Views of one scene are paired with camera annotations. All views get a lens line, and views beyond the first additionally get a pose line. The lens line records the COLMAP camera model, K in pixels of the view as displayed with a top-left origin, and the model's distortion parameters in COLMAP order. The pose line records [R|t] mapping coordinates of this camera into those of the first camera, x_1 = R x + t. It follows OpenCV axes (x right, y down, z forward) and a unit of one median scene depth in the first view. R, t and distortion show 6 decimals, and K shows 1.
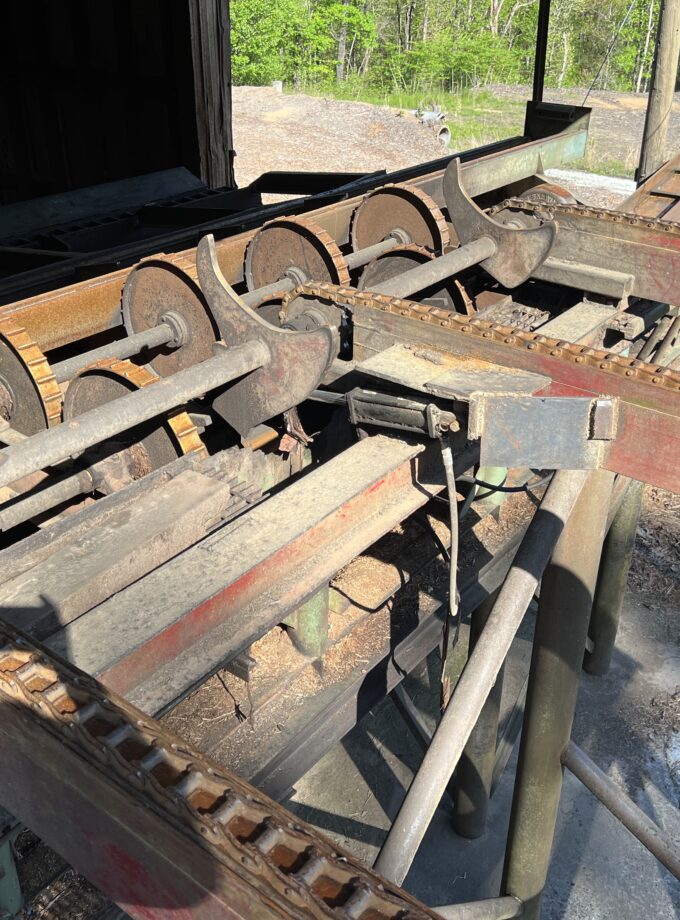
lens RADIAL K [[918.3, 0, 340.4], [0, 918.3, 458.9], [0, 0, 1]] dist [0.050943, 0.000000]
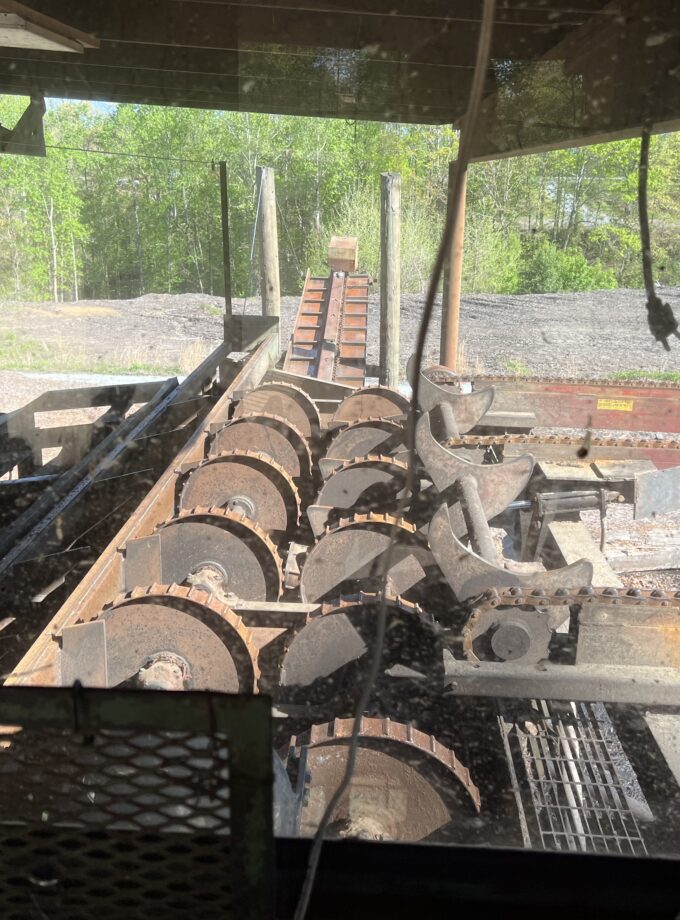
lens RADIAL K [[918.3, 0, 338.5], [0, 918.3, 460.2], [0, 0, 1]] dist [0.050943, 0.000000]
pose [[0.830770, -0.162029, 0.532511, -0.772694], [0.267040, 0.955426, -0.125899, -0.018059], [-0.488375, 0.246795, 0.837008, -0.098675]]
